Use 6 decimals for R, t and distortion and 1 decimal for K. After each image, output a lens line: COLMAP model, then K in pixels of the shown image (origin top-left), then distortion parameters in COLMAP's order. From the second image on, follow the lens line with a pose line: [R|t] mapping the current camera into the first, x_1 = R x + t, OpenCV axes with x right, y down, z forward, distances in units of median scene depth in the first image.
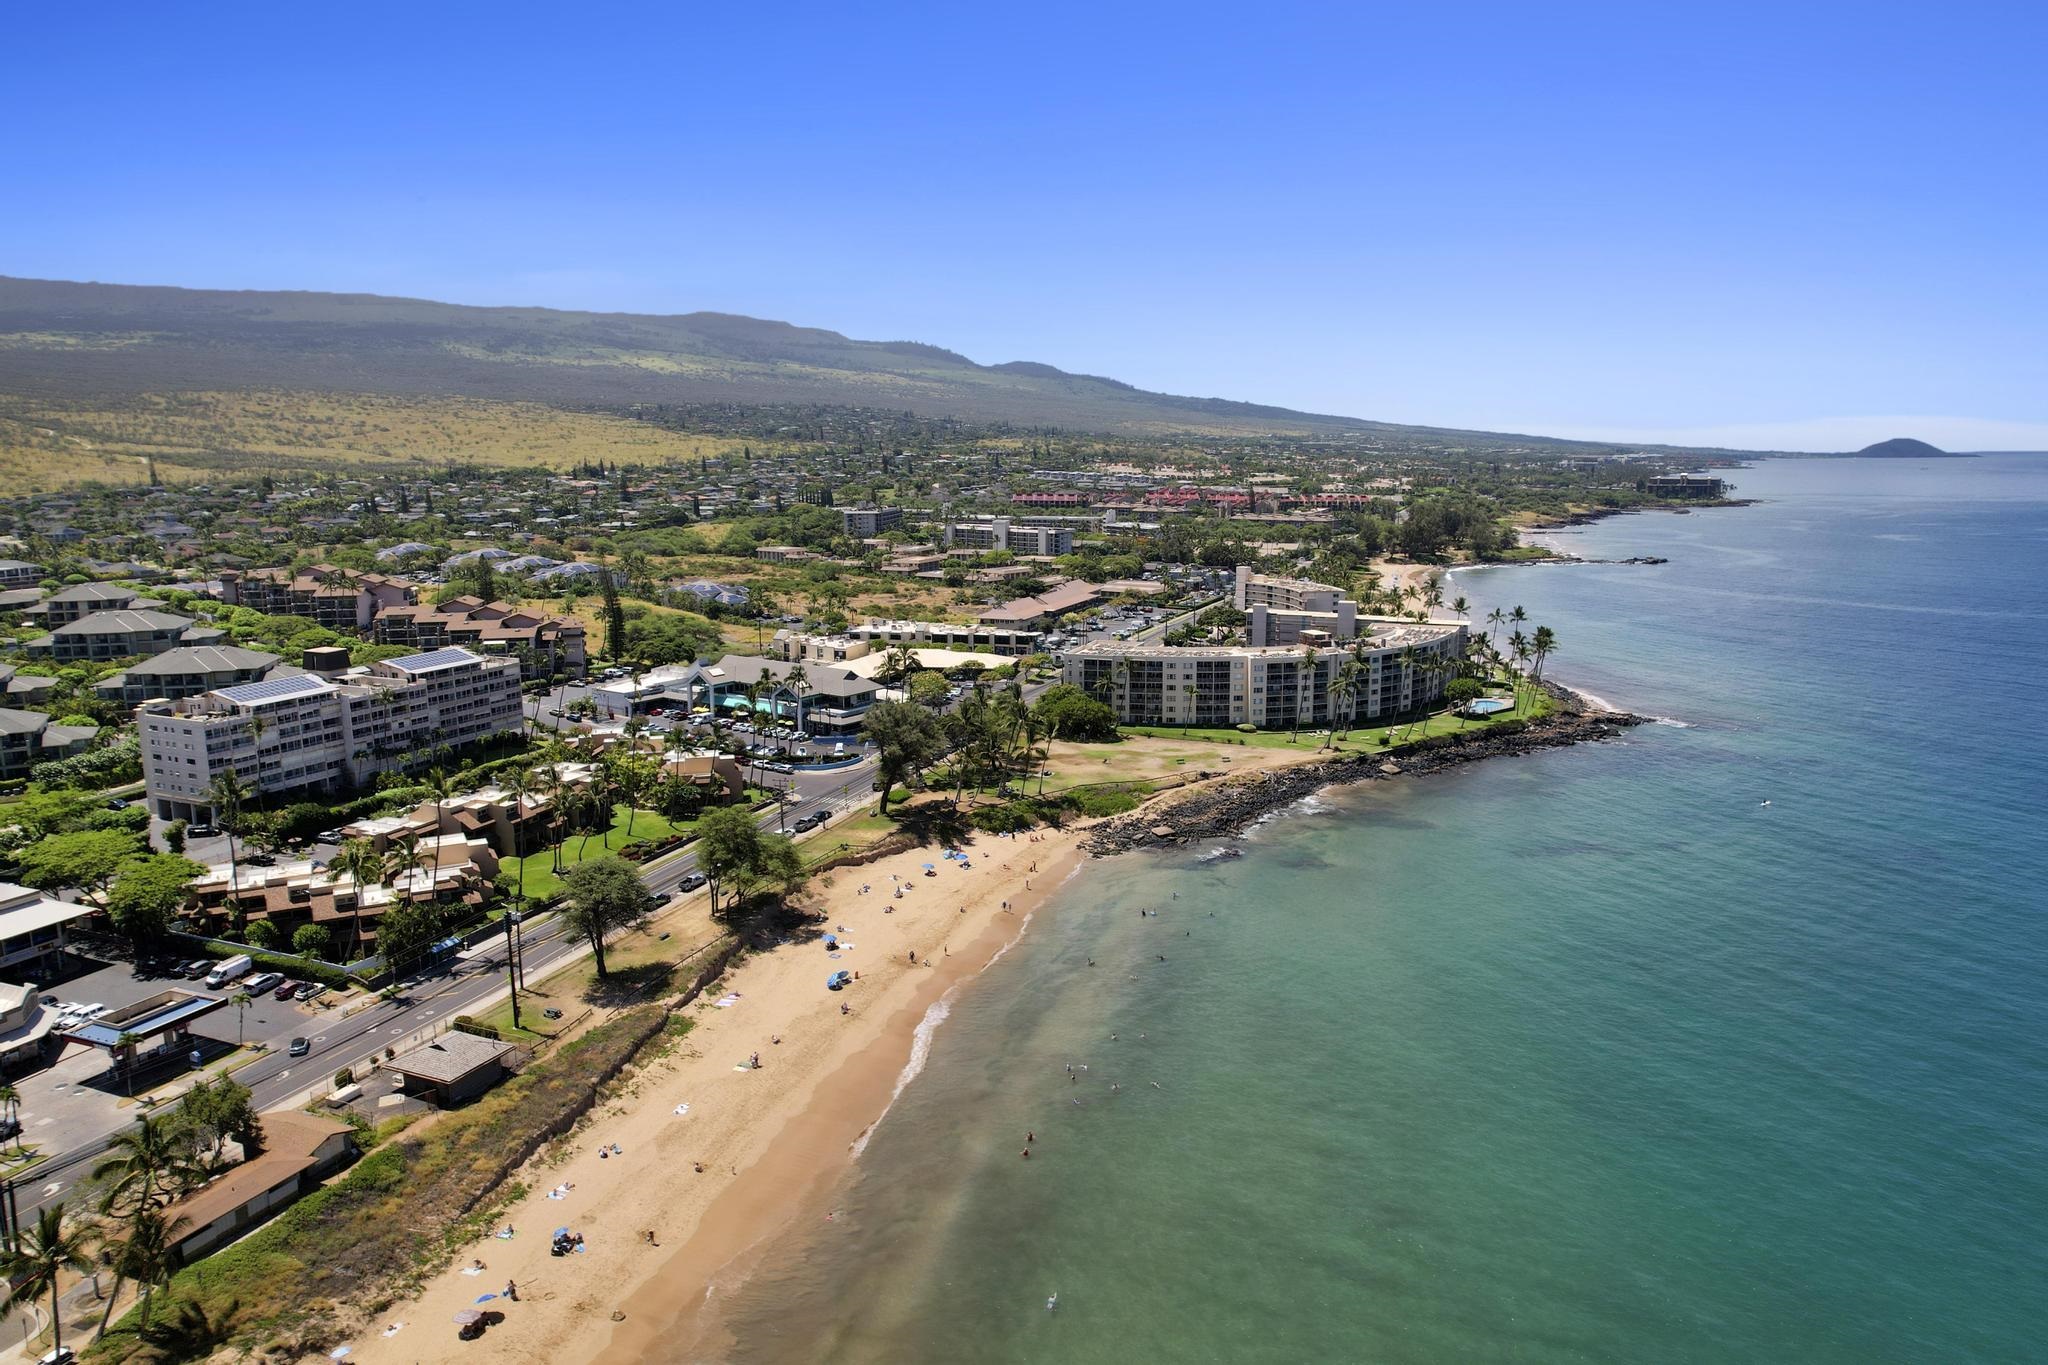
lens RADIAL K [[1317.9, 0, 1024.0], [0, 1317.9, 682.5], [0, 0, 1]] dist [-0.073824, 0.063481]
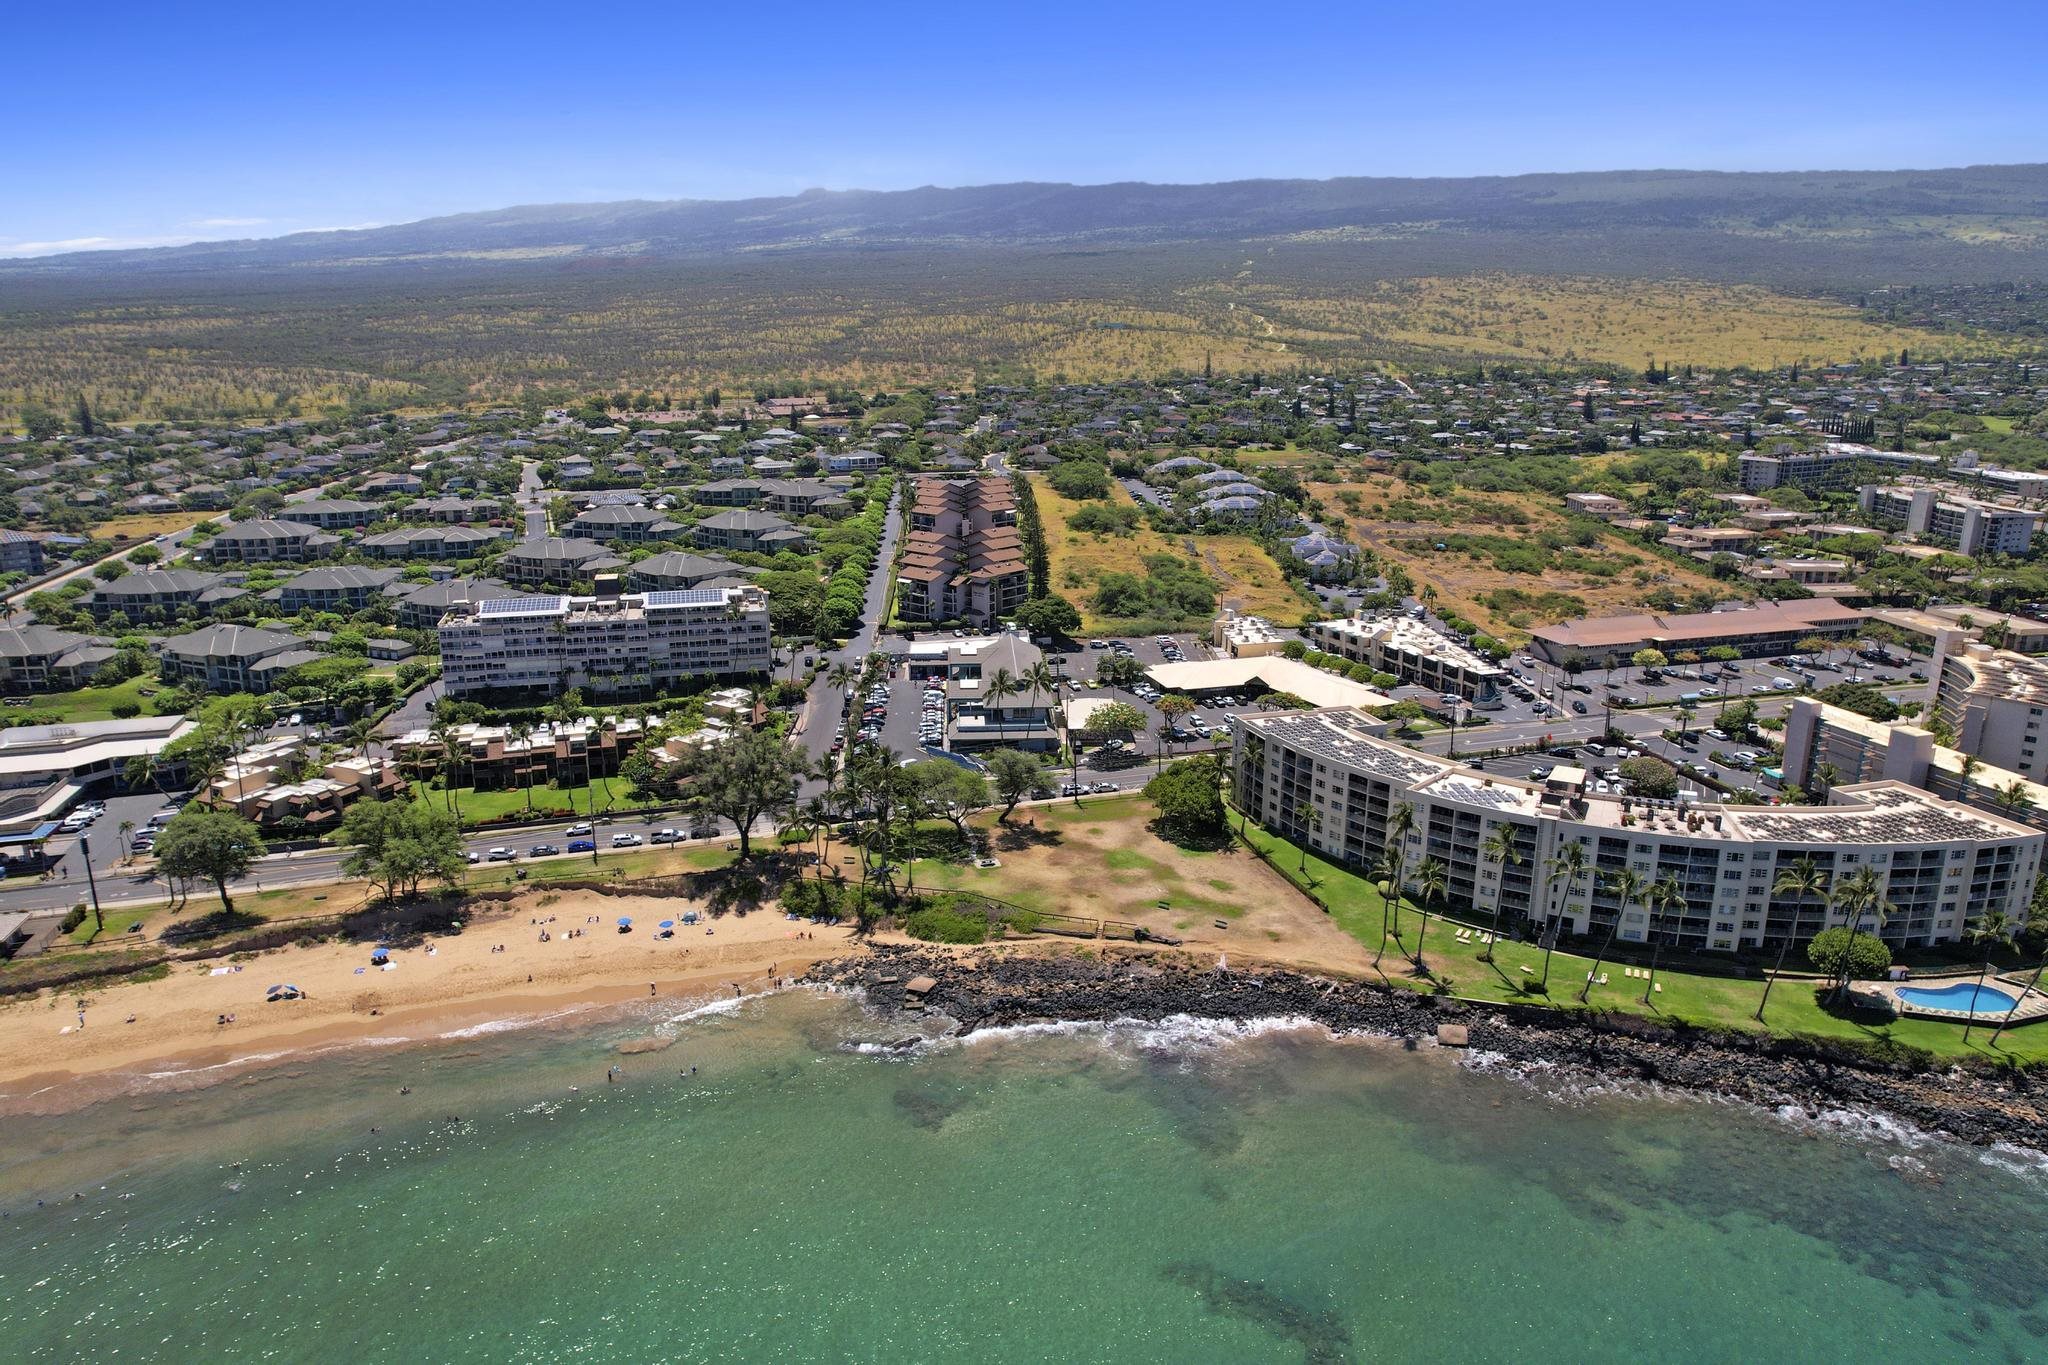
lens RADIAL K [[1317.9, 0, 1024.0], [0, 1317.9, 682.5], [0, 0, 1]] dist [-0.073824, 0.063481]
pose [[0.625155, 0.208448, -0.752151, 0.657942], [-0.141092, 0.977982, 0.153765, -0.177274], [0.767642, 0.009995, 0.640800, 0.545413]]
